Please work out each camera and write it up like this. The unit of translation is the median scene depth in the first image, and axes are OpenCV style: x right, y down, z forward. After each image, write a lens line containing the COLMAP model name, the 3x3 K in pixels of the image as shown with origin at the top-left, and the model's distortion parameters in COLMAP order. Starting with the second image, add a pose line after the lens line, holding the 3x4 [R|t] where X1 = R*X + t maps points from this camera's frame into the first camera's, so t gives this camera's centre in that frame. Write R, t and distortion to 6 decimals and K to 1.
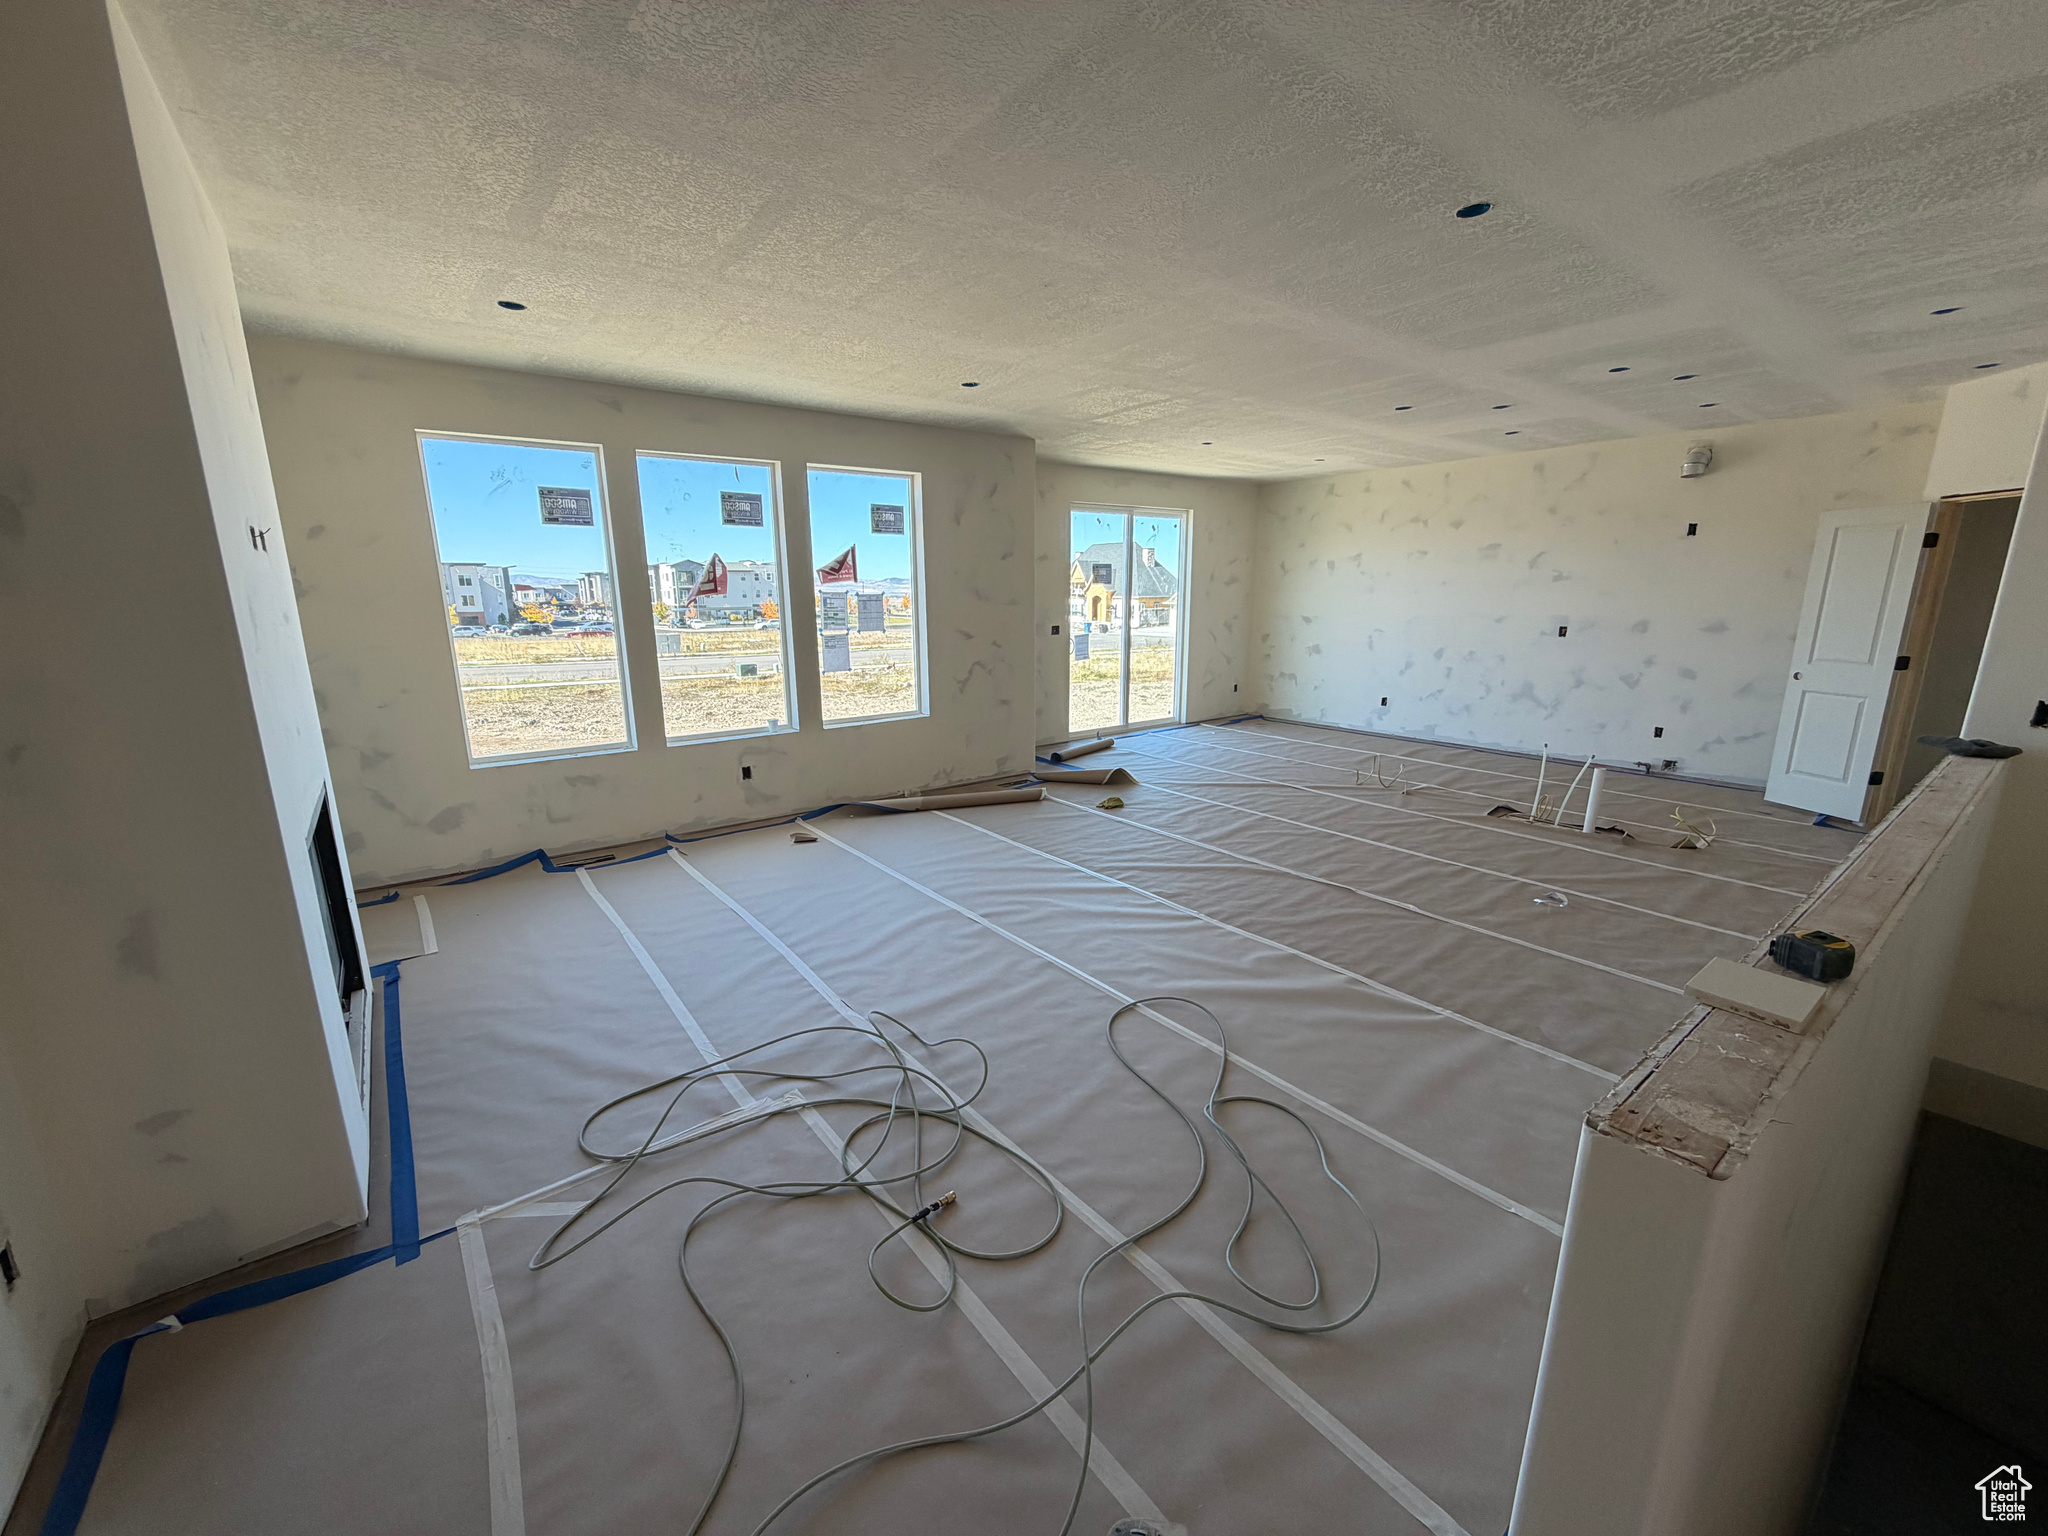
lens RADIAL K [[824.9, 0, 1026.8], [0, 824.9, 770.1], [0, 0, 1]] dist [0.001123, -0.000149]
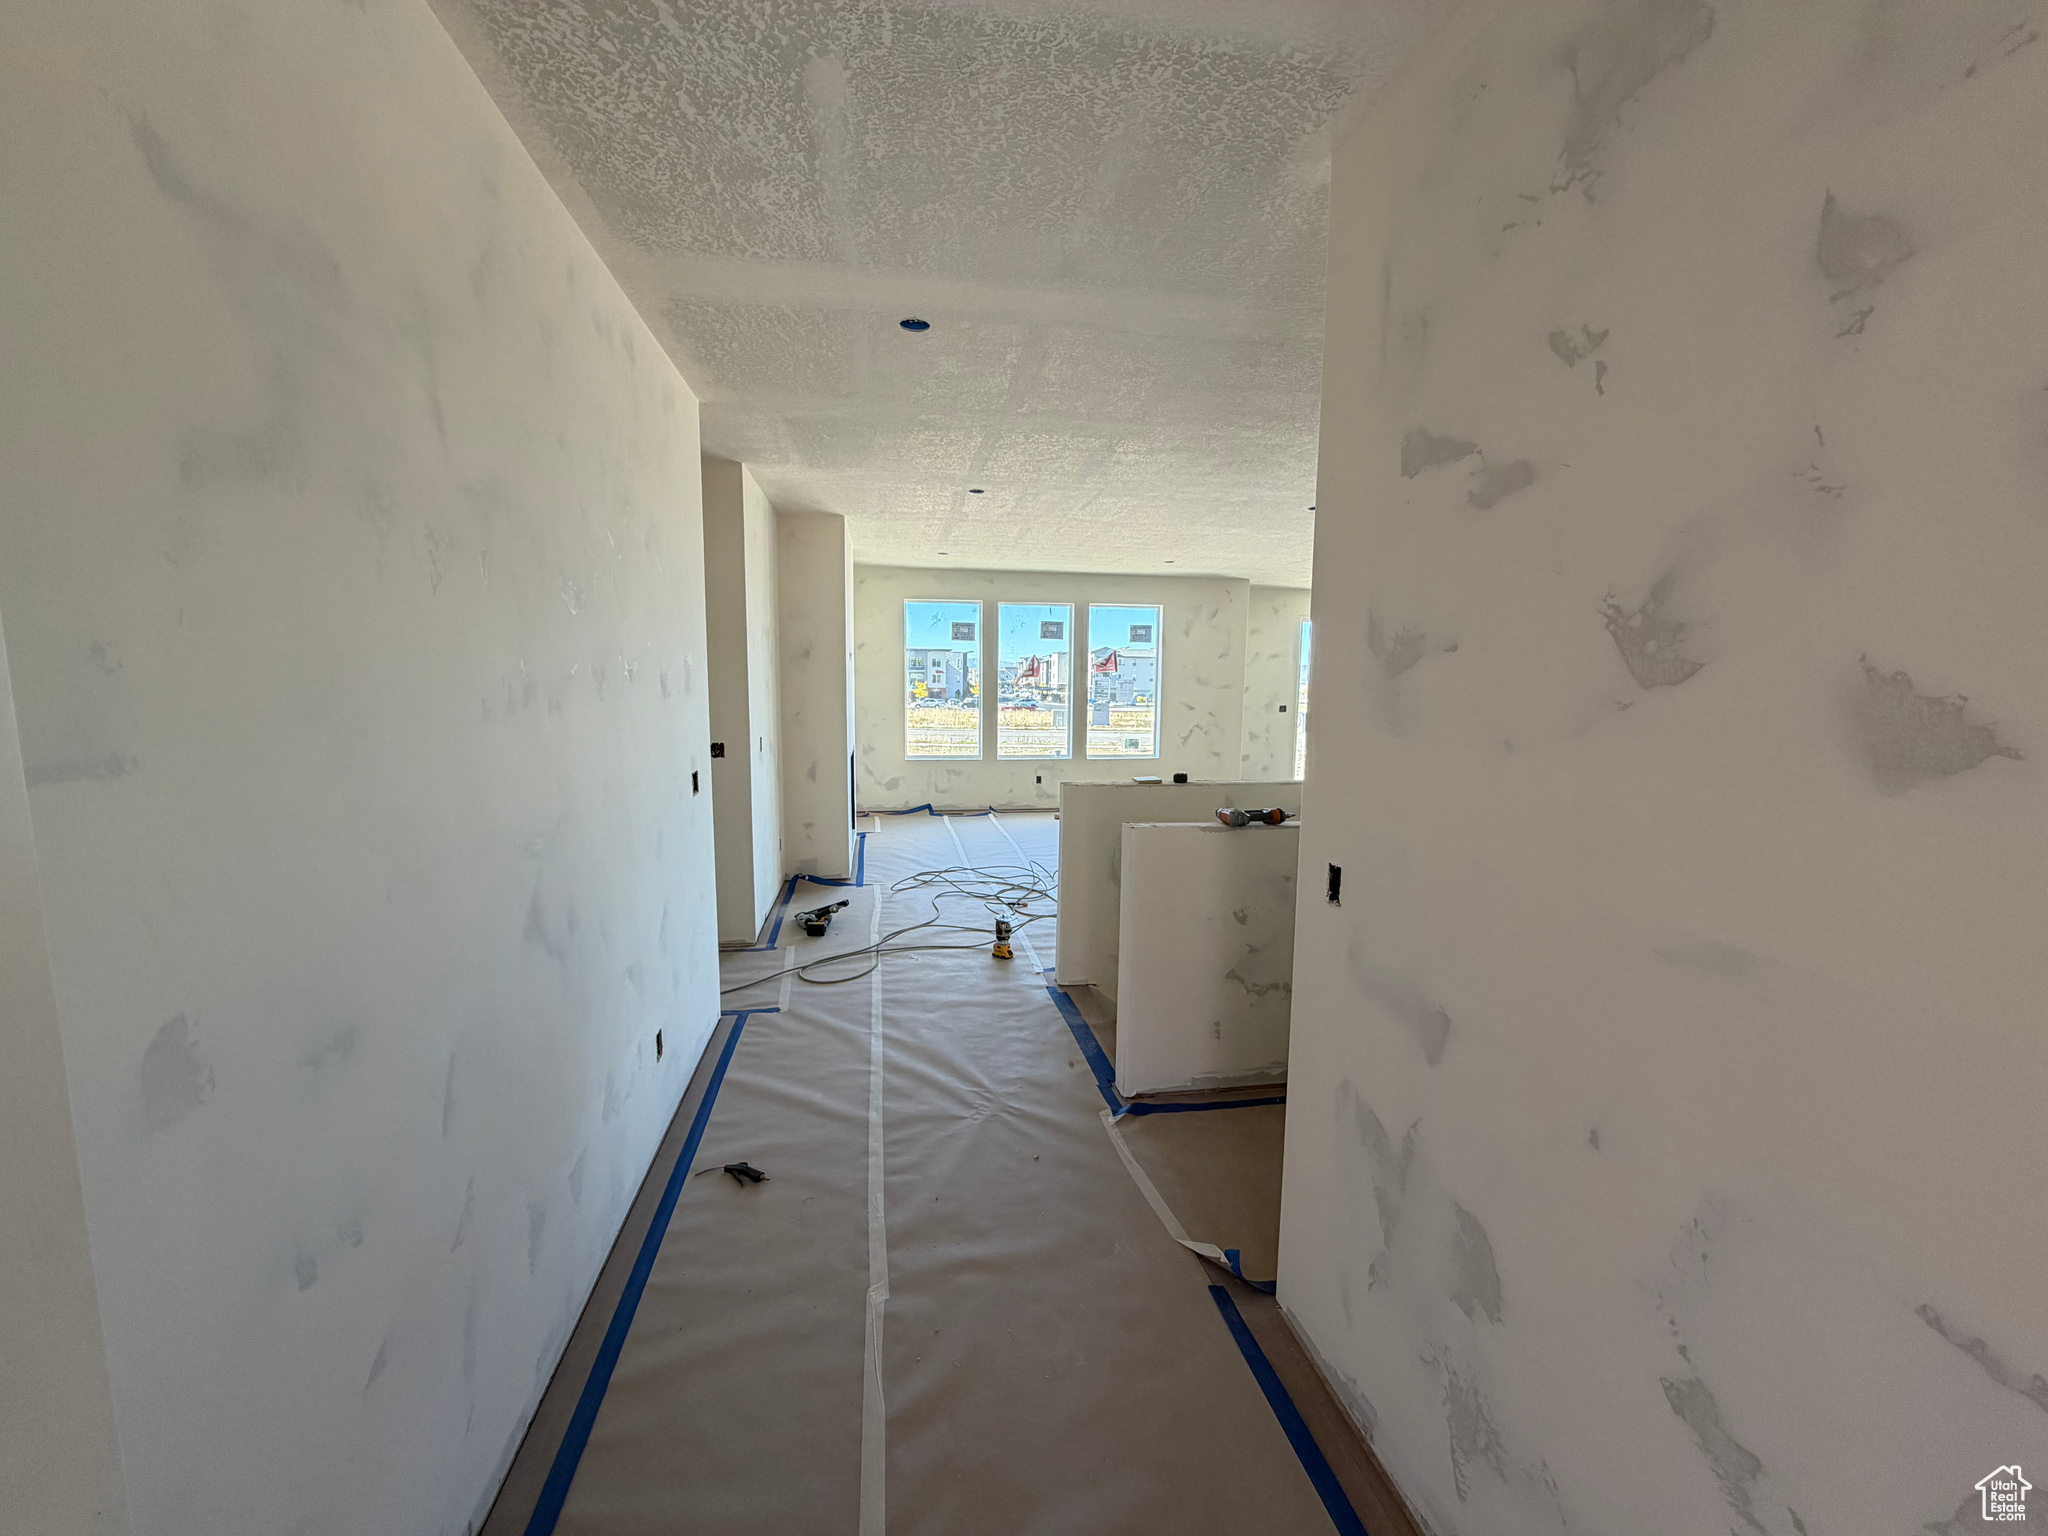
lens RADIAL K [[824.9, 0, 1018.6], [0, 824.9, 767.7], [0, 0, 1]] dist [0.001123, -0.000149]
pose [[0.883139, 0.071114, -0.463689, 0.427114], [-0.118691, 0.990155, -0.074202, 0.113351], [0.453847, 0.120567, 0.882885, -0.548602]]
